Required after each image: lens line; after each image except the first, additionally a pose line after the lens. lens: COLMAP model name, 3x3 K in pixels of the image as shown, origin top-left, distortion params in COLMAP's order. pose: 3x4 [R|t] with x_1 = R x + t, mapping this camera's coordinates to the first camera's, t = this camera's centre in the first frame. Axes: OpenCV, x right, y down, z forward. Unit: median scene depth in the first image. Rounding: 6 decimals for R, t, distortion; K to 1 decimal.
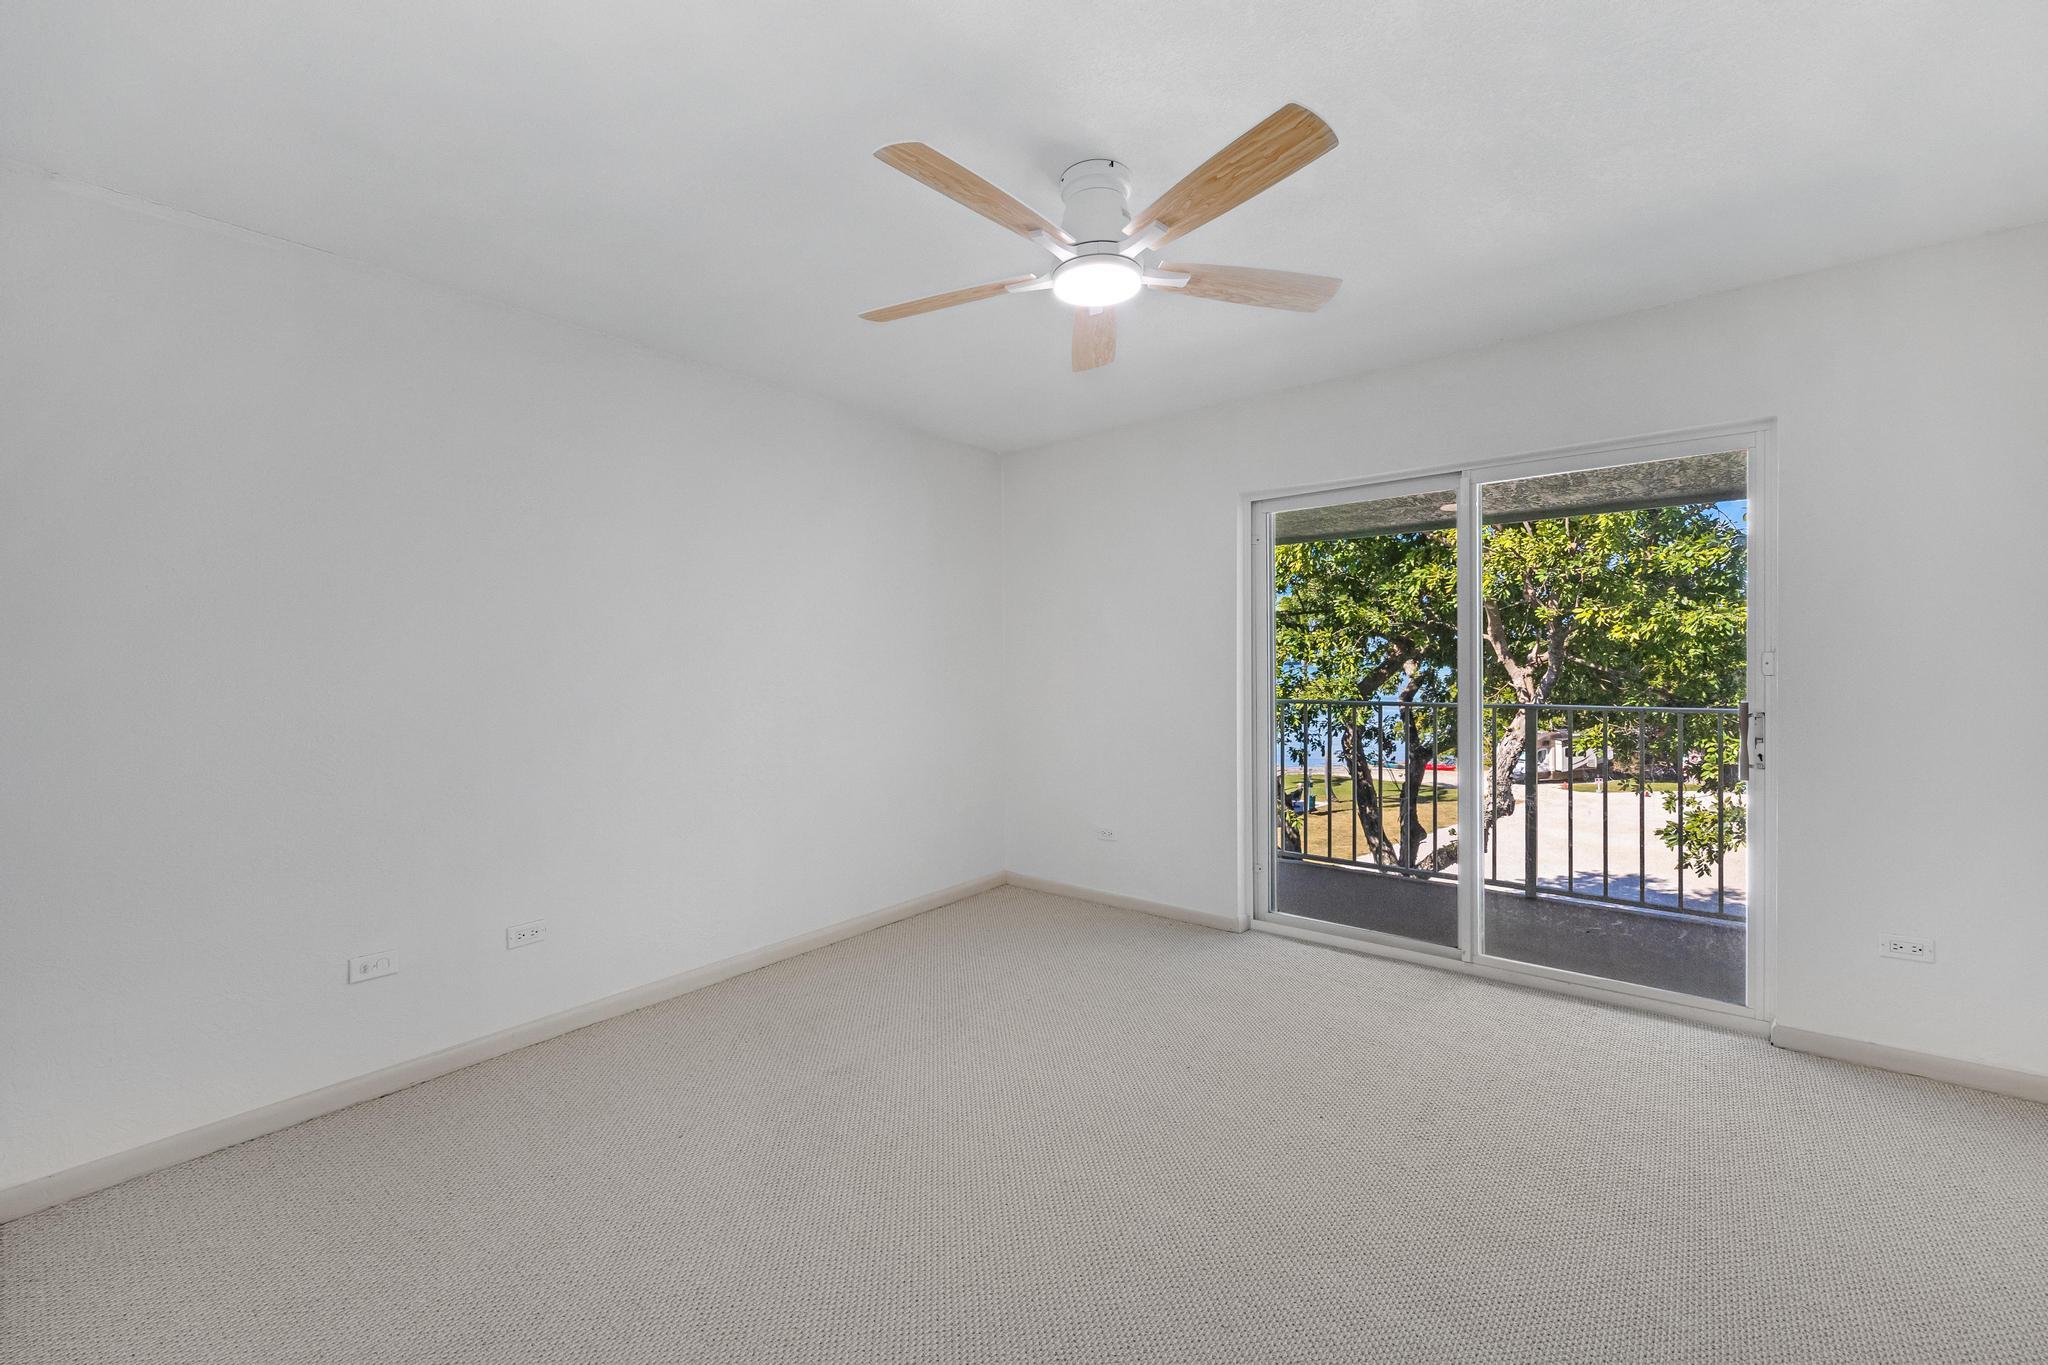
lens RADIAL K [[766.2, 0, 1024.9], [0, 766.2, 670.2], [0, 0, 1]] dist [0.000915, 0.000153]
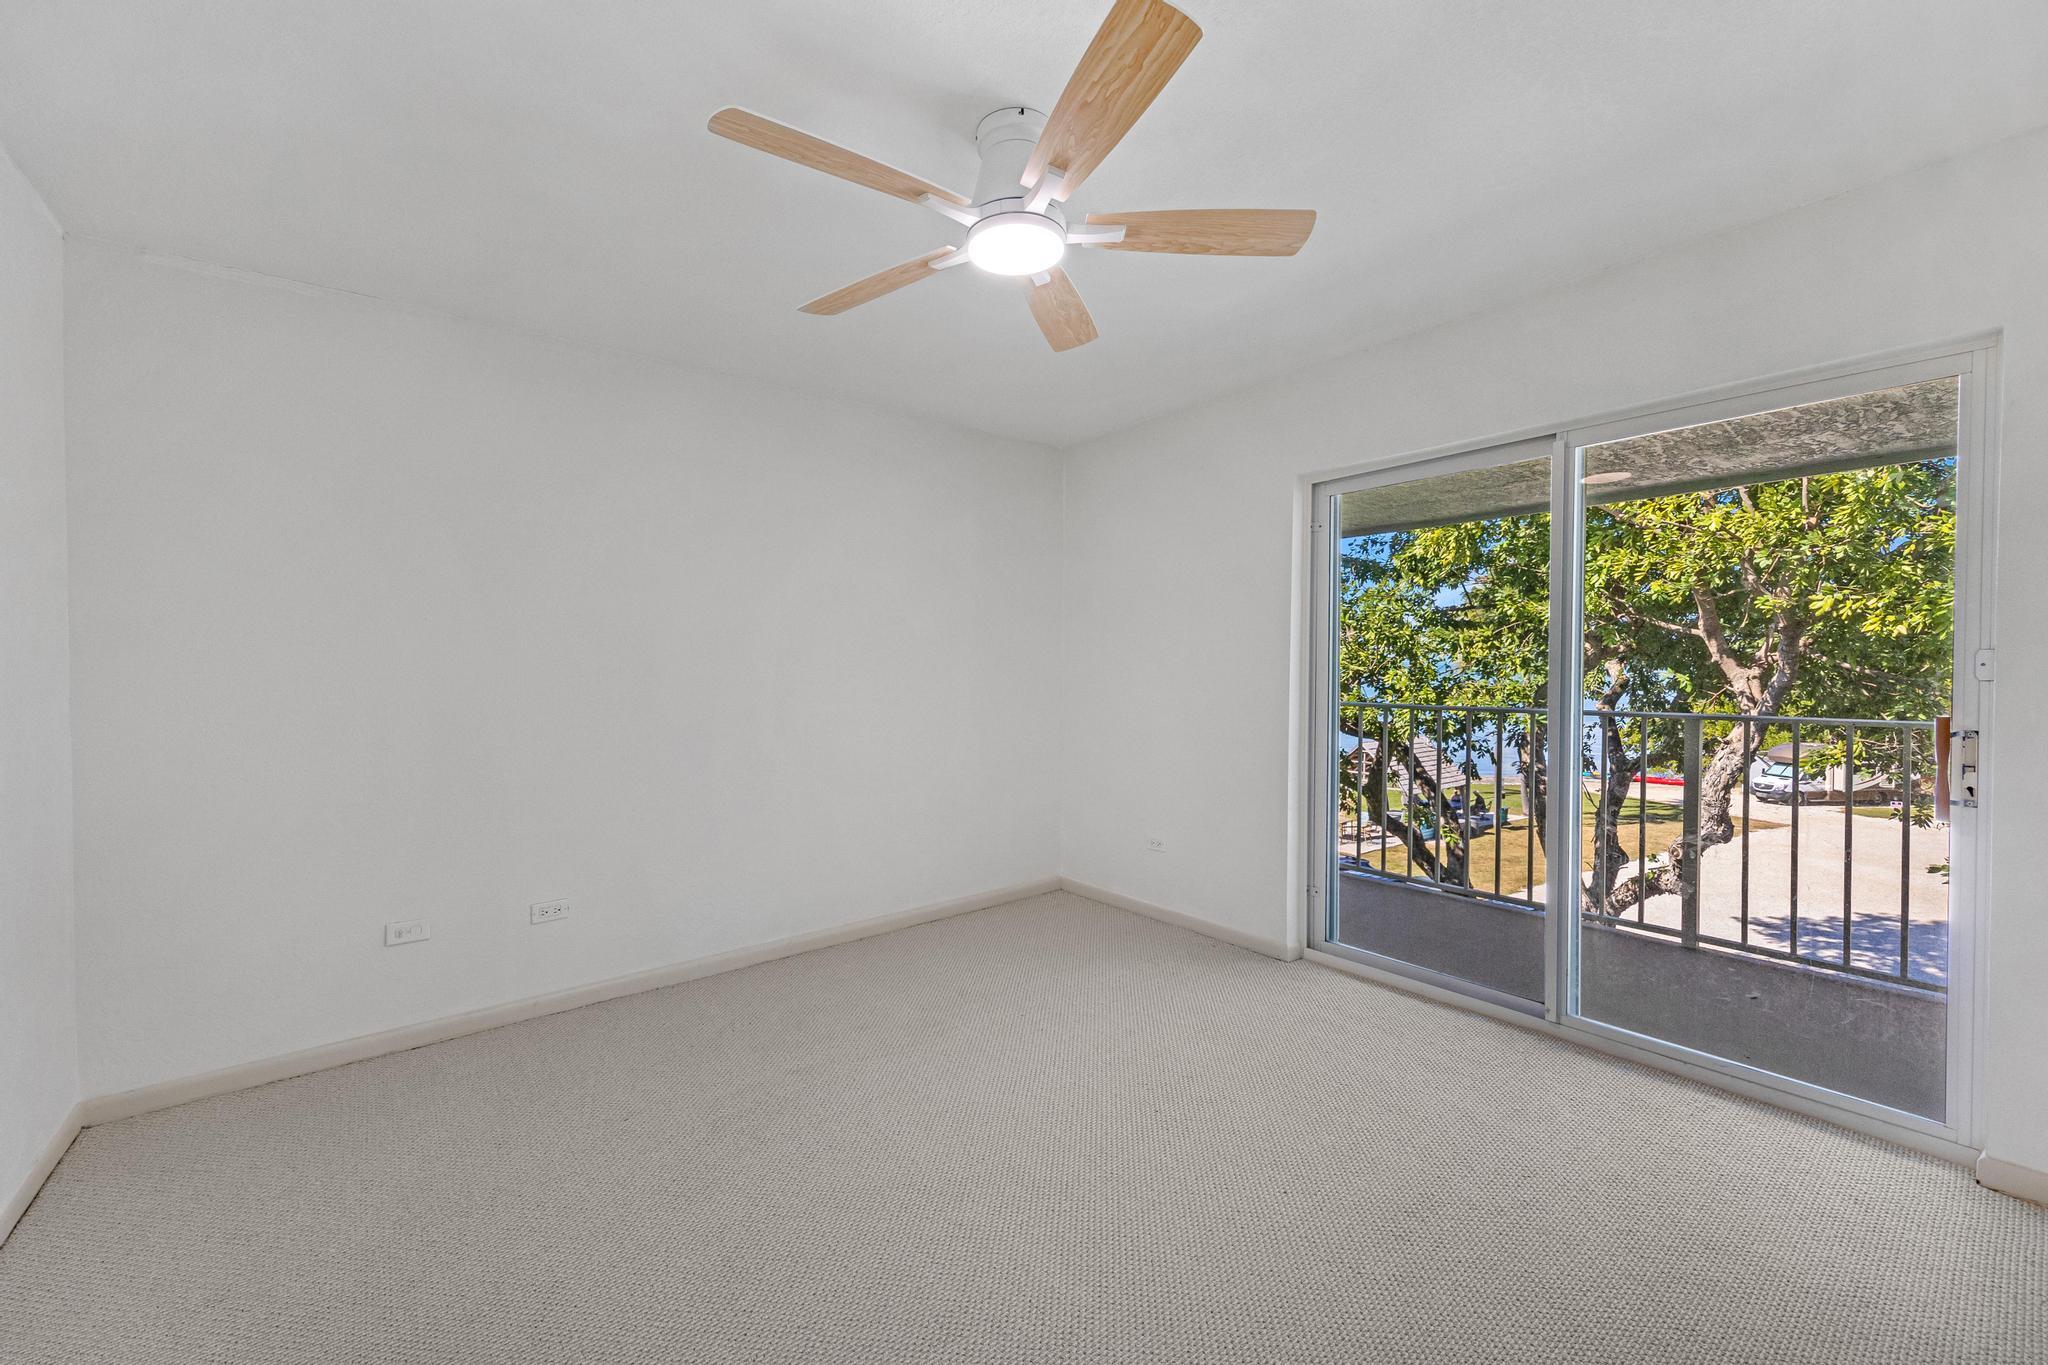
lens RADIAL K [[753.4, 0, 1019.8], [0, 753.4, 673.7], [0, 0, 1]] dist [0.005632, 0.000045]
pose [[0.977428, 0.004116, -0.211231, 0.152809], [-0.002912, 0.999978, 0.006013, -0.001235], [0.211251, -0.005262, 0.977418, 0.062779]]
